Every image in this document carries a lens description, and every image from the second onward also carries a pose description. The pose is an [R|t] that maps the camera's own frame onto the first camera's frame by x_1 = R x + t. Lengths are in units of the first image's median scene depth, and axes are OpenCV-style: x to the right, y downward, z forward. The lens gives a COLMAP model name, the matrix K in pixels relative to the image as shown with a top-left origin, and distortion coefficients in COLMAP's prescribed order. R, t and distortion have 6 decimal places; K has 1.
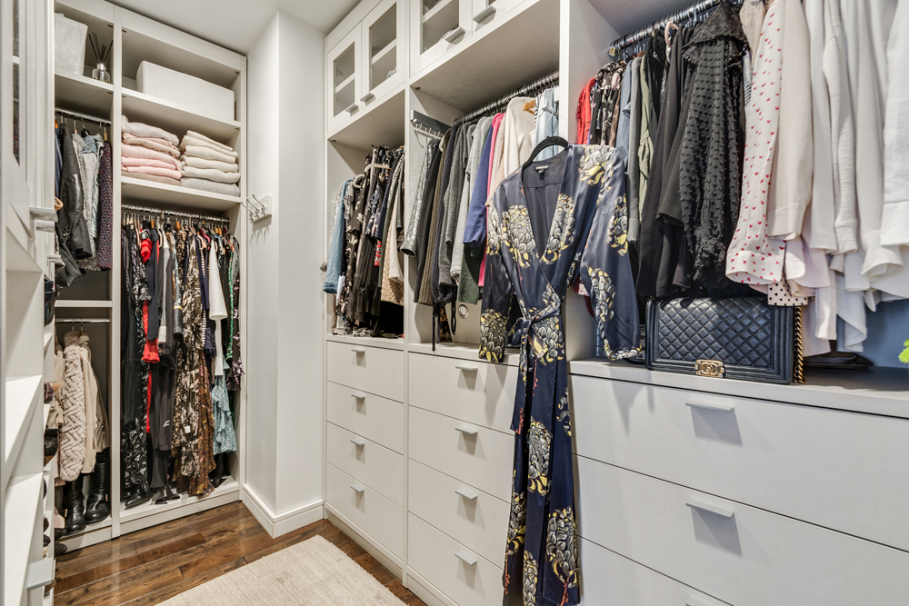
lens RADIAL K [[401.2, 0, 454.5], [0, 401.2, 303.0], [0, 0, 1]] dist [0.000447, -0.005770]
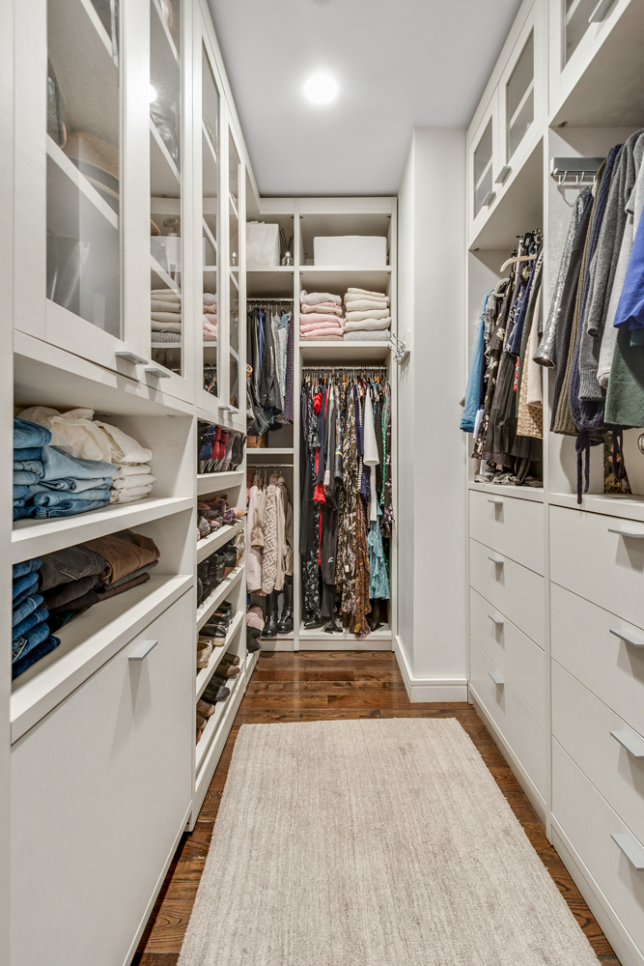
lens RADIAL K [[436.4, 0, 323.6], [0, 436.4, 456.8], [0, 0, 1]] dist [-0.001793, -0.000358]
pose [[0.712921, -0.013103, -0.701122, 0.106828], [0.008968, 0.999914, -0.009568, 0.032309], [0.701187, 0.000534, 0.712977, 0.141447]]
